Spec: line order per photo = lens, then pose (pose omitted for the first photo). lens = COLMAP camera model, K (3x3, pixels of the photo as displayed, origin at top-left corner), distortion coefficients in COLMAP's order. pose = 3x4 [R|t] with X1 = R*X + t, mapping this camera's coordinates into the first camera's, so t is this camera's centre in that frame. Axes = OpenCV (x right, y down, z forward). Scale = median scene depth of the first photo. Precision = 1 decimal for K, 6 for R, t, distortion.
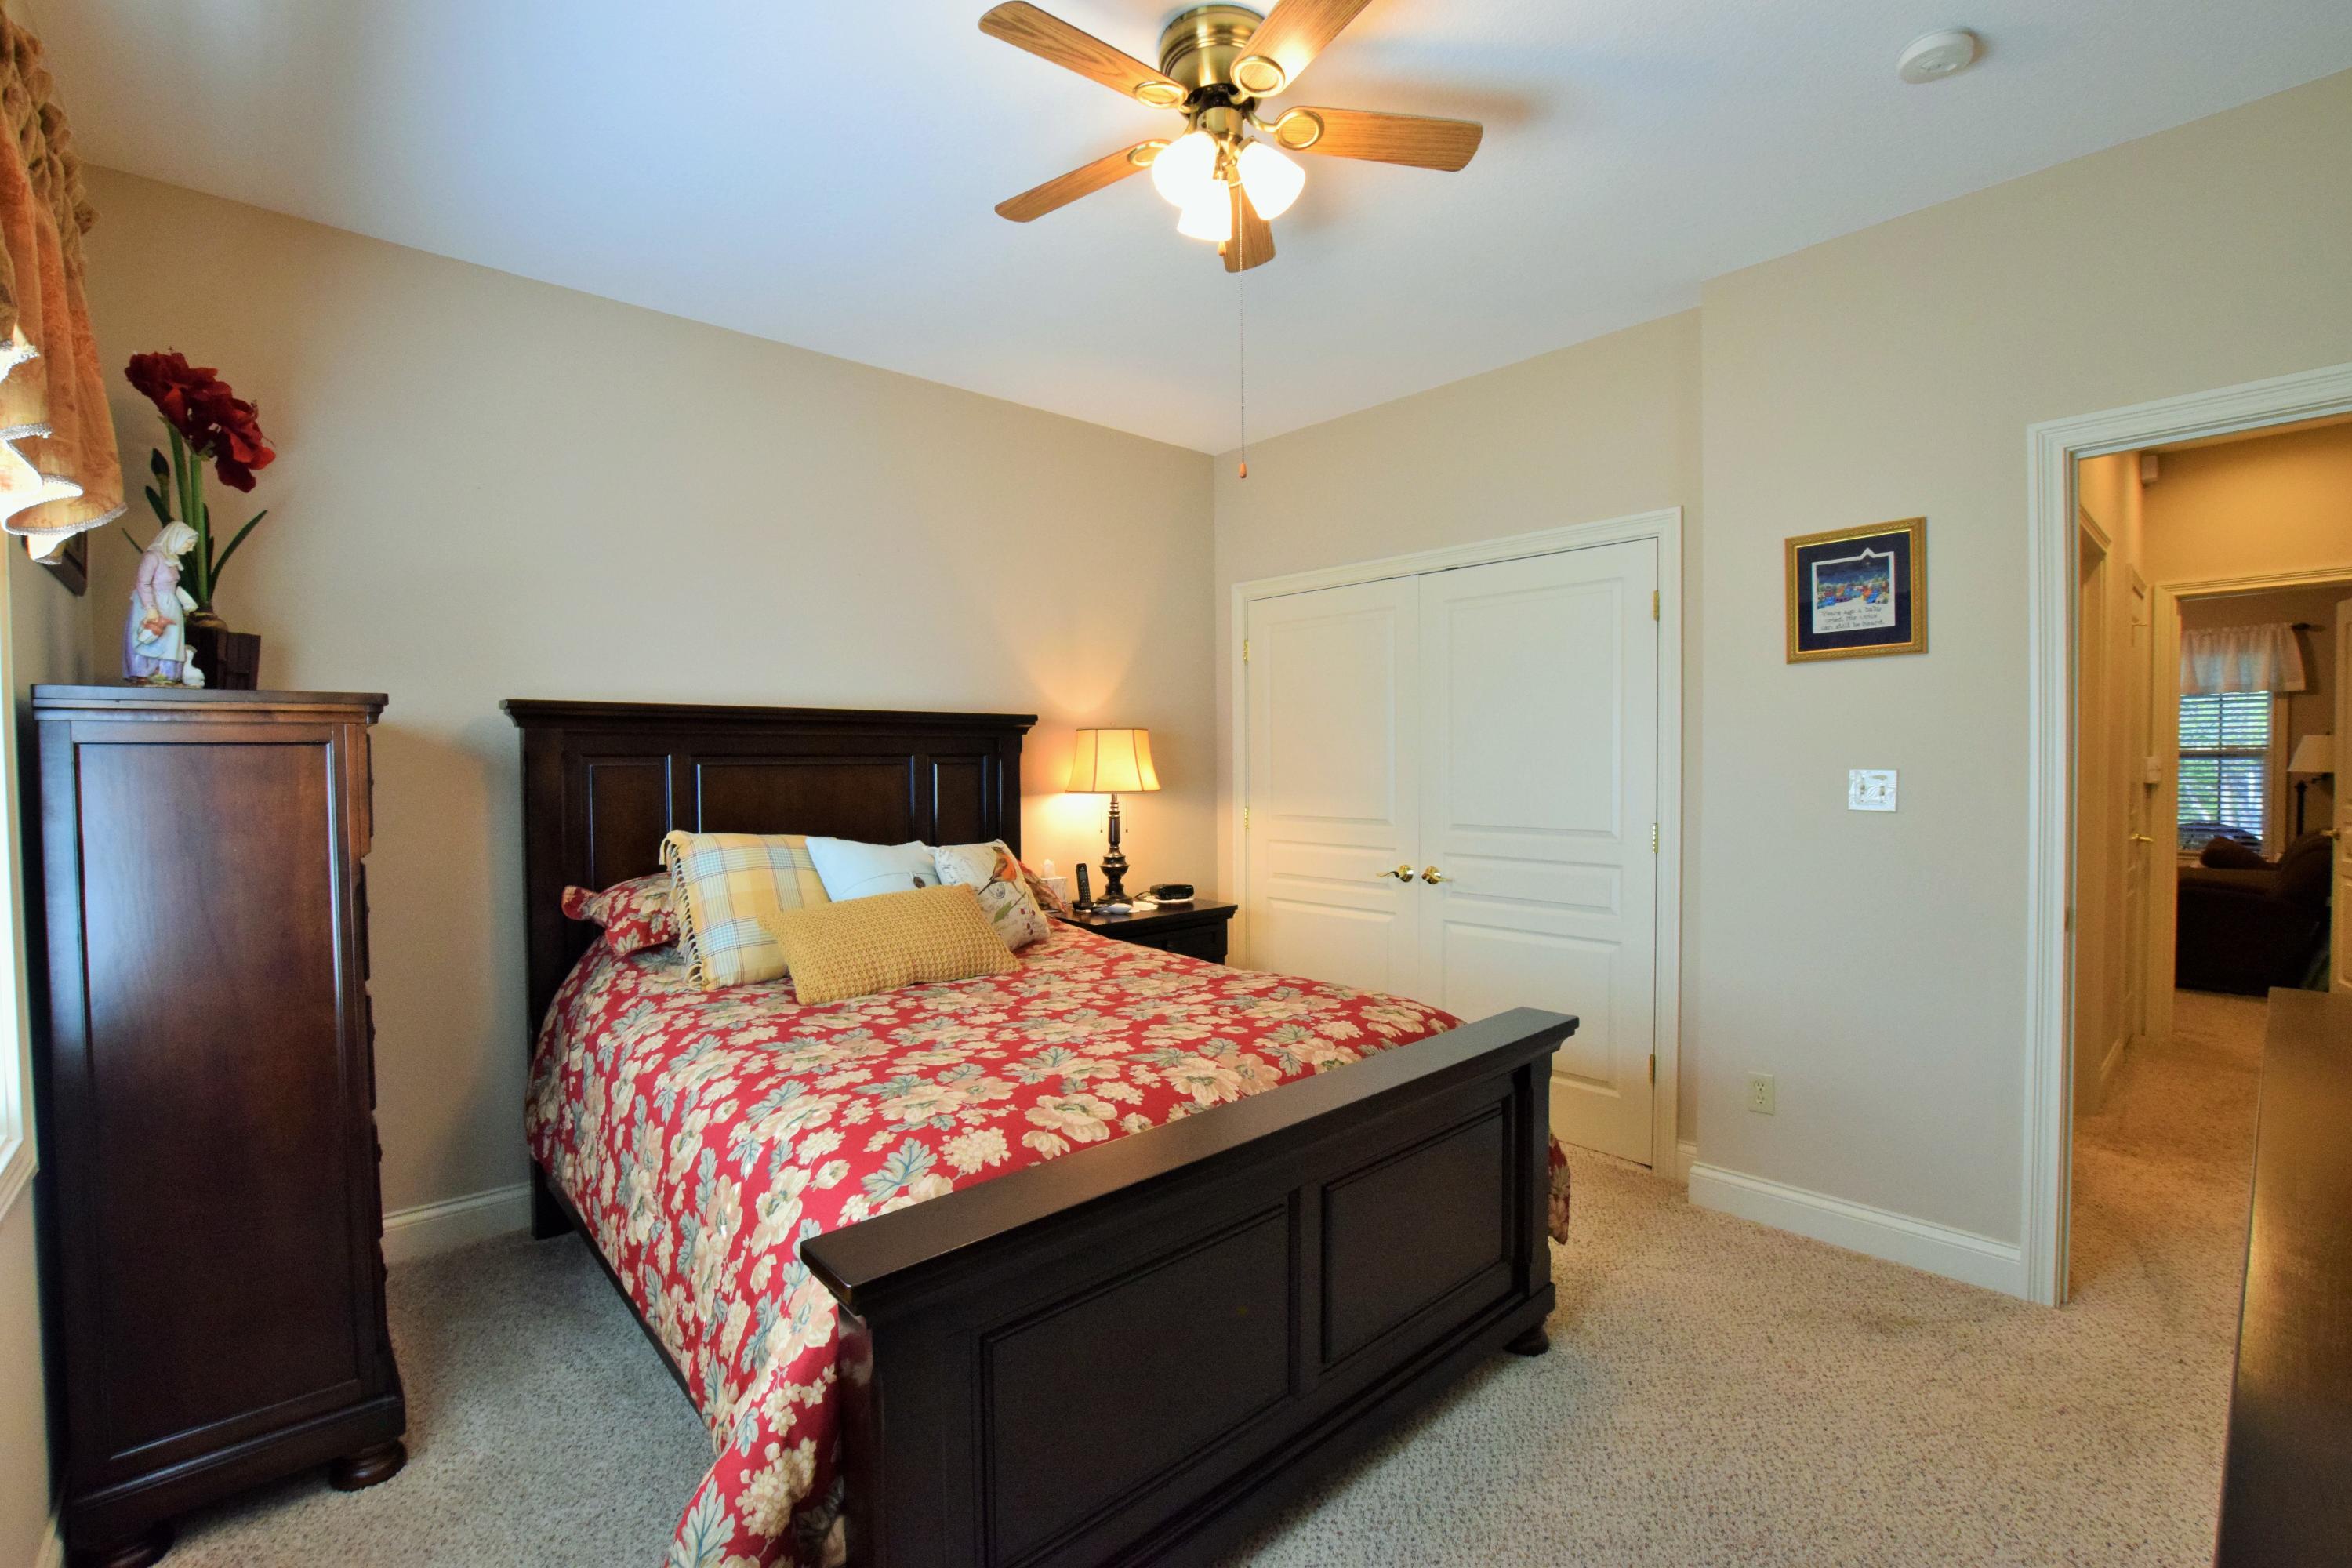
lens RADIAL K [[1032.0, 0, 1176.0], [0, 1032.0, 784.0], [0, 0, 1]] dist [-0.035255, 0.006318]
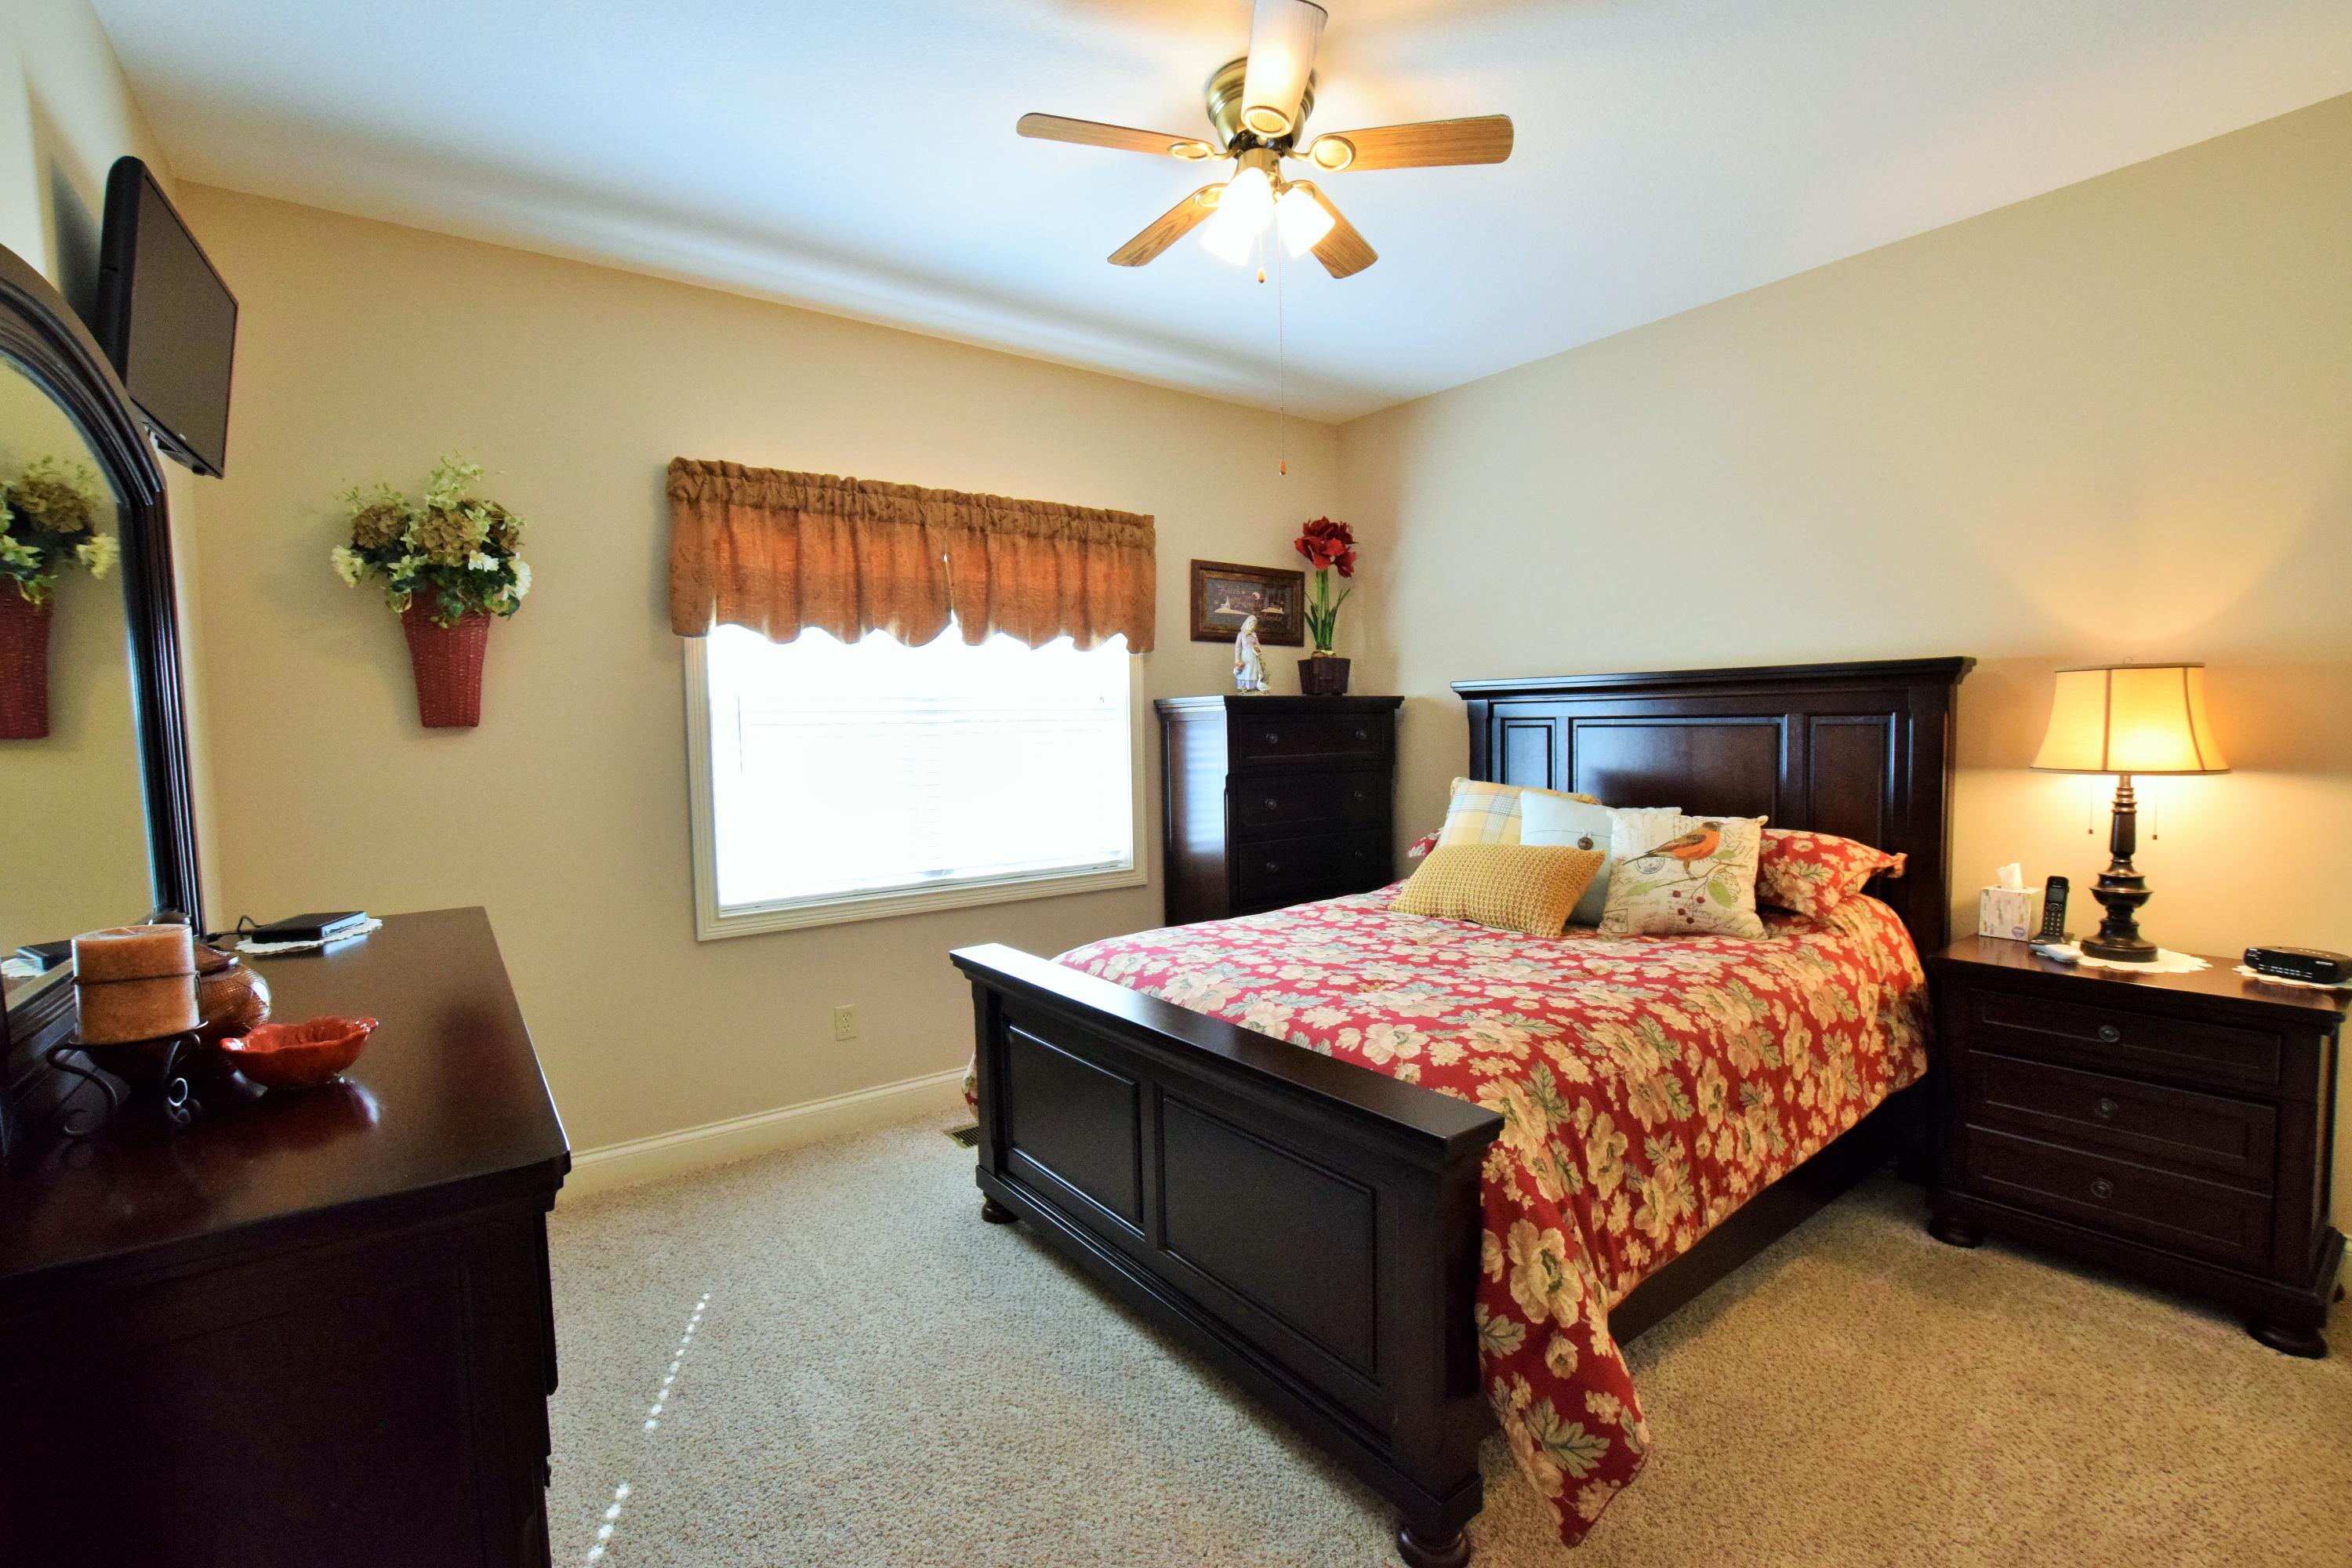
lens RADIAL K [[1032.0, 0, 1176.0], [0, 1032.0, 784.0], [0, 0, 1]] dist [-0.035255, 0.006318]
pose [[-0.104360, 0.078921, -0.991403, 0.609023], [0.006623, 0.996880, 0.078659, -0.036566], [0.994518, 0.001643, -0.104557, 0.506674]]
